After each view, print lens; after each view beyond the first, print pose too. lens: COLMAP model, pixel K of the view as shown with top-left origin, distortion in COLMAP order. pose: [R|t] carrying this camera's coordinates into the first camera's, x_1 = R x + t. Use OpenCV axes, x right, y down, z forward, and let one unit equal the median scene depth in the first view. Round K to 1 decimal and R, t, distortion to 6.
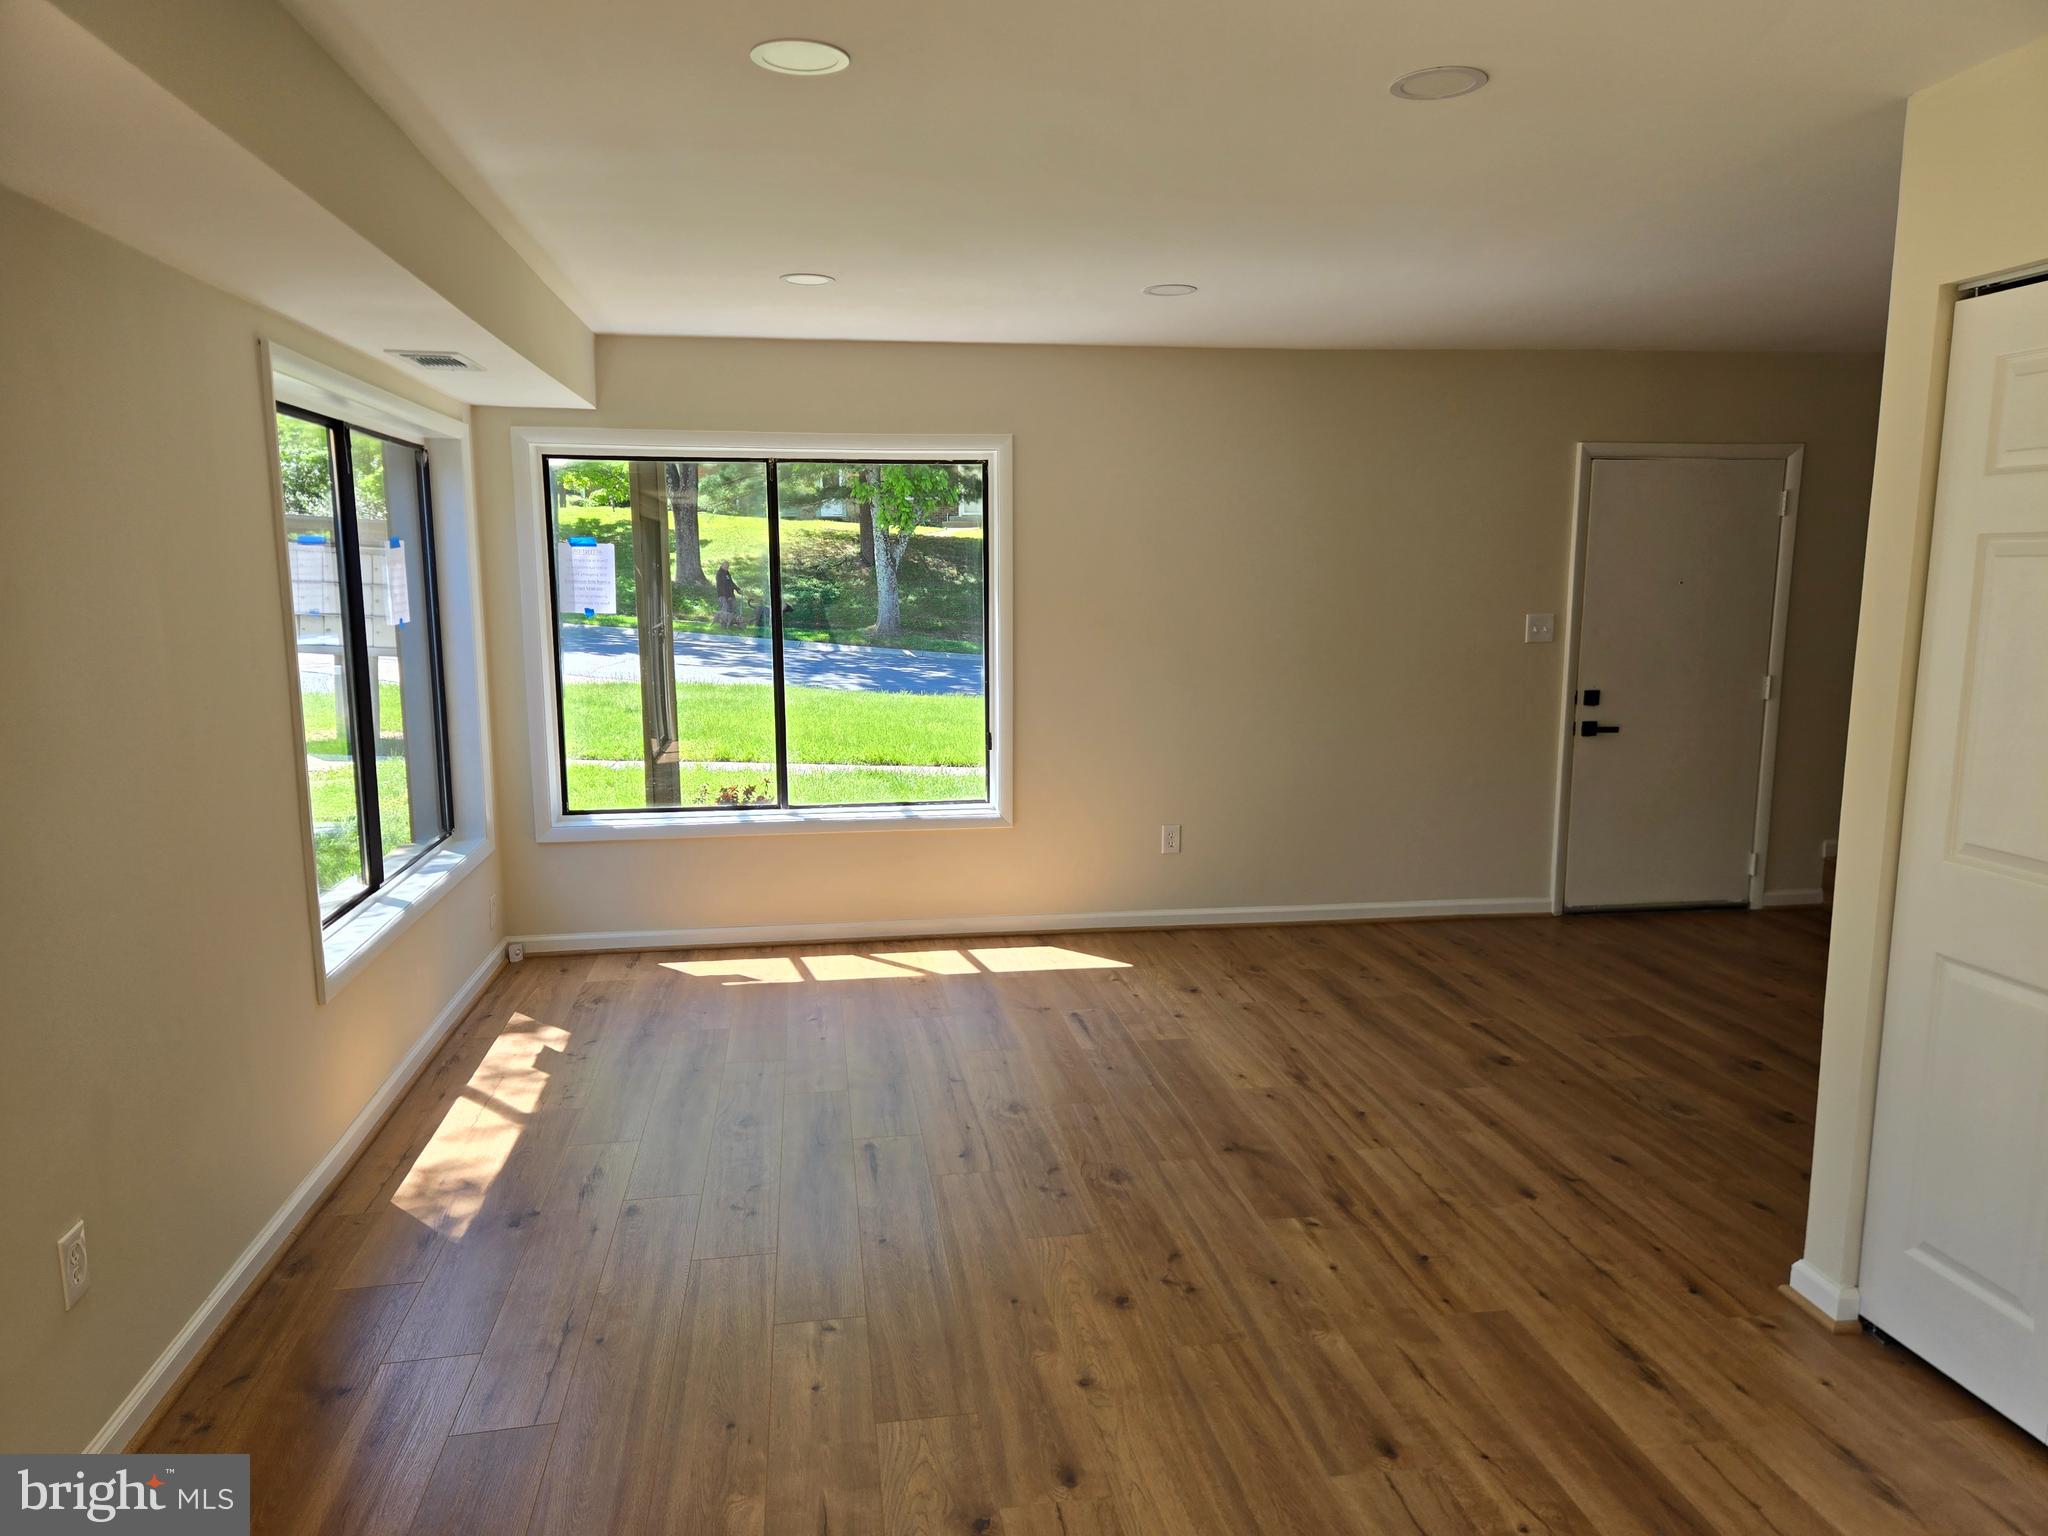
lens RADIAL K [[1377.2, 0, 1027.2], [0, 1377.2, 775.1], [0, 0, 1]] dist [0.067513, -0.051507]
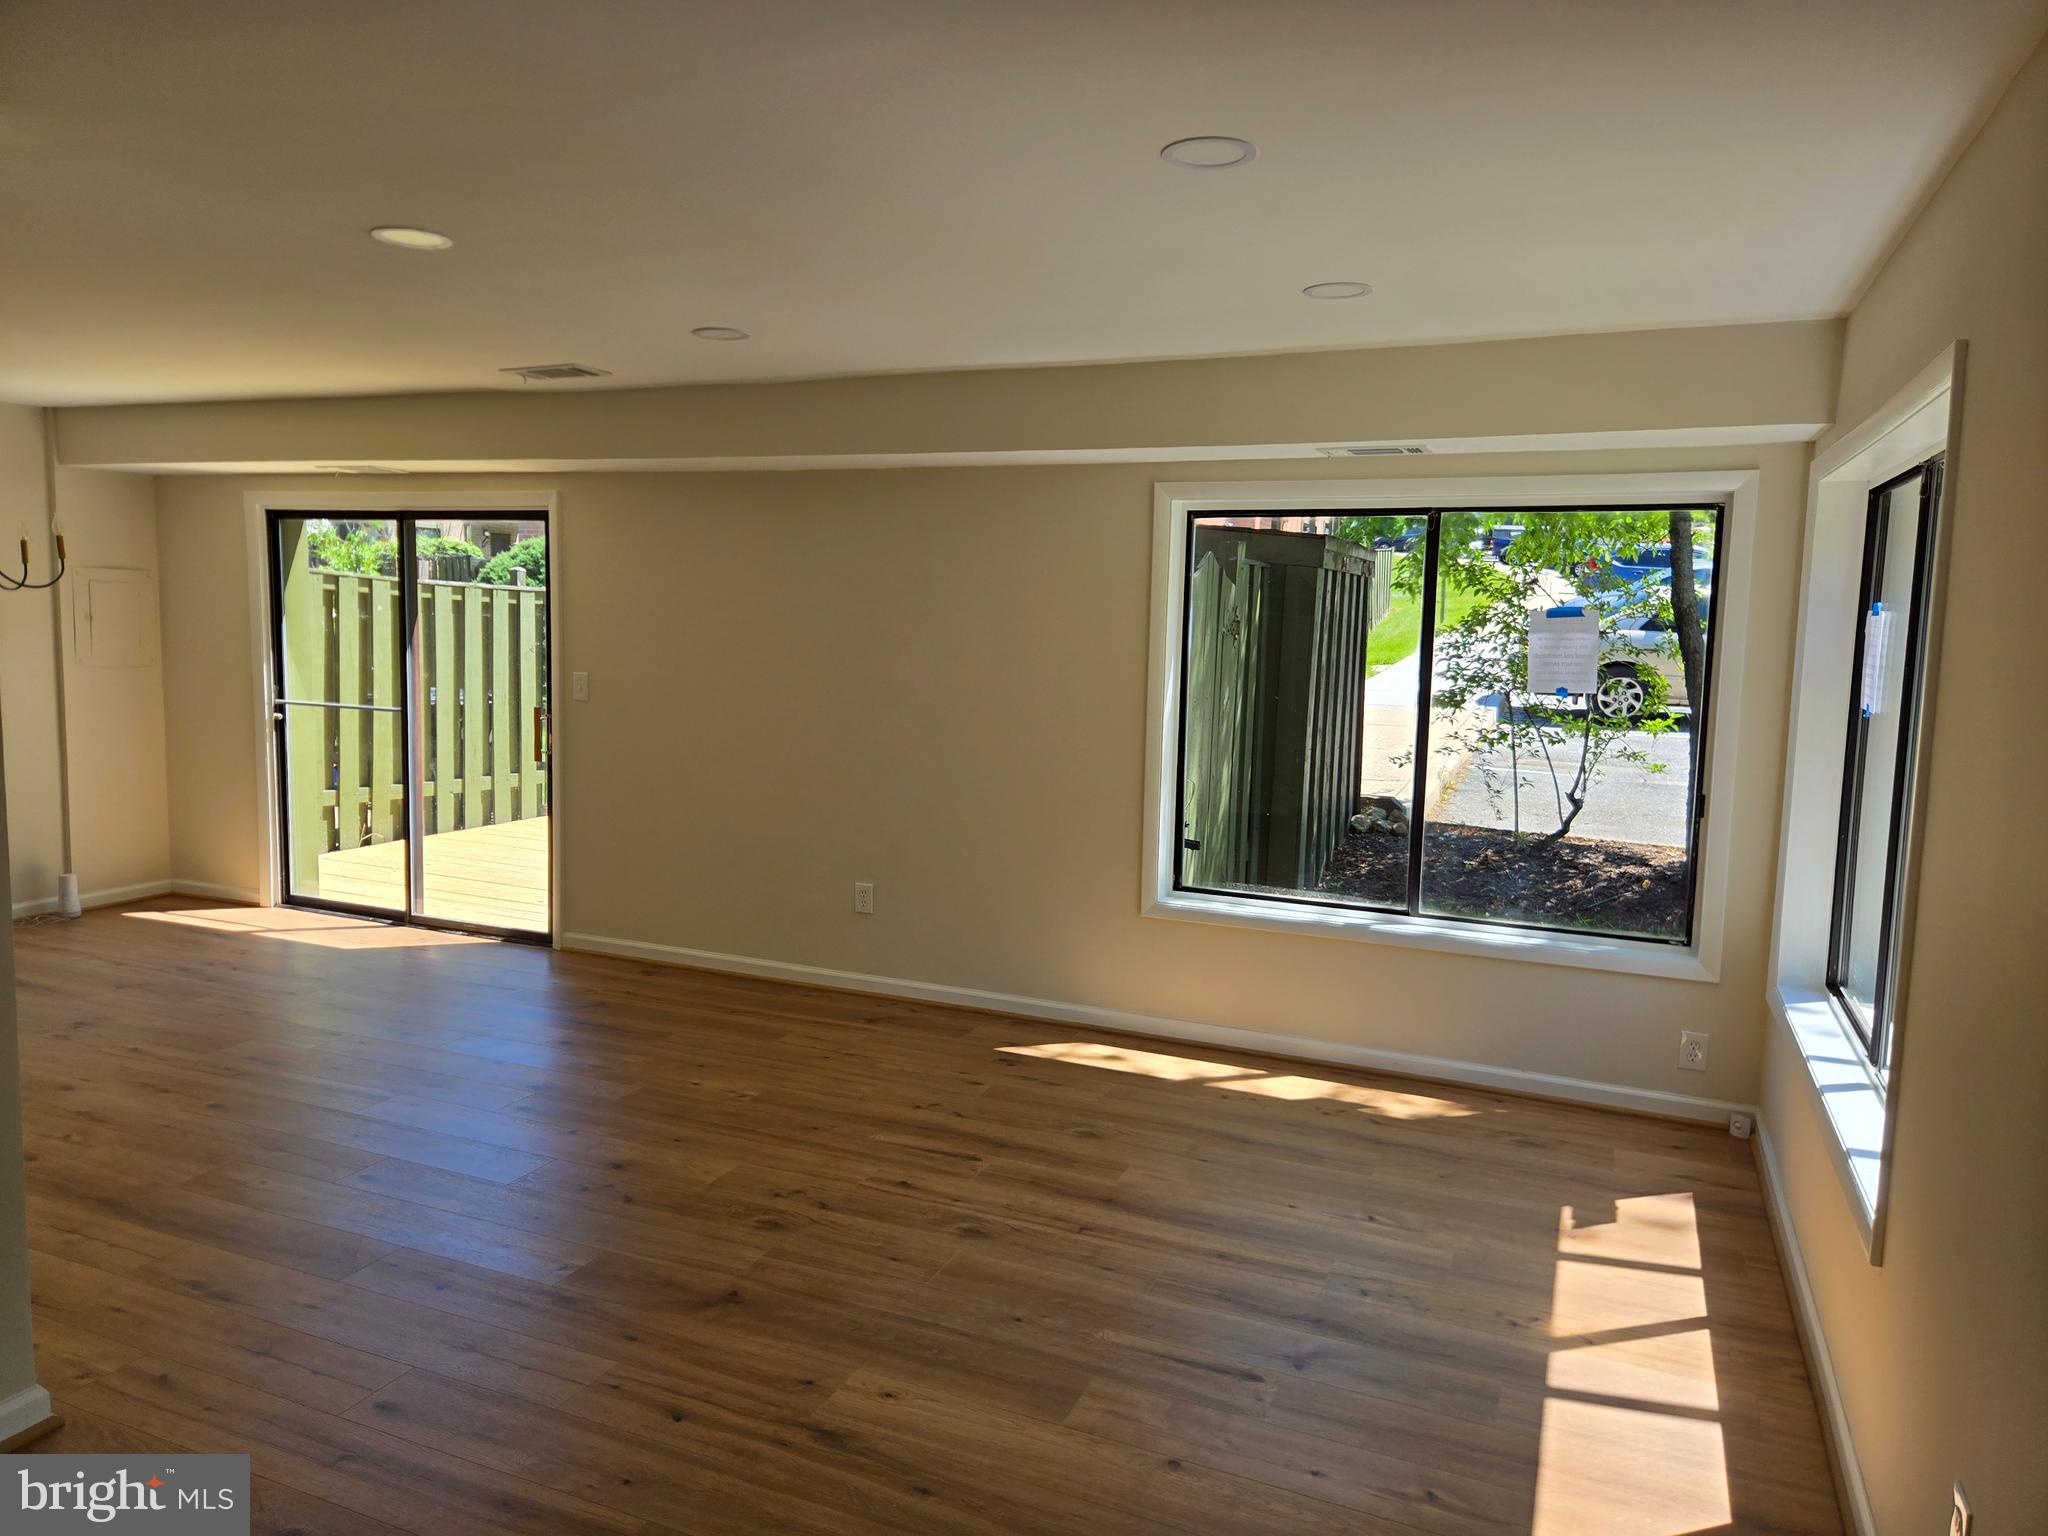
lens RADIAL K [[1377.2, 0, 1029.9], [0, 1377.2, 759.4], [0, 0, 1]] dist [0.067513, -0.051507]
pose [[-0.529965, 0.081569, -0.844087, 0.836388], [-0.150626, 0.970482, 0.188355, -0.273399], [0.834535, 0.226962, -0.502035, 1.677813]]
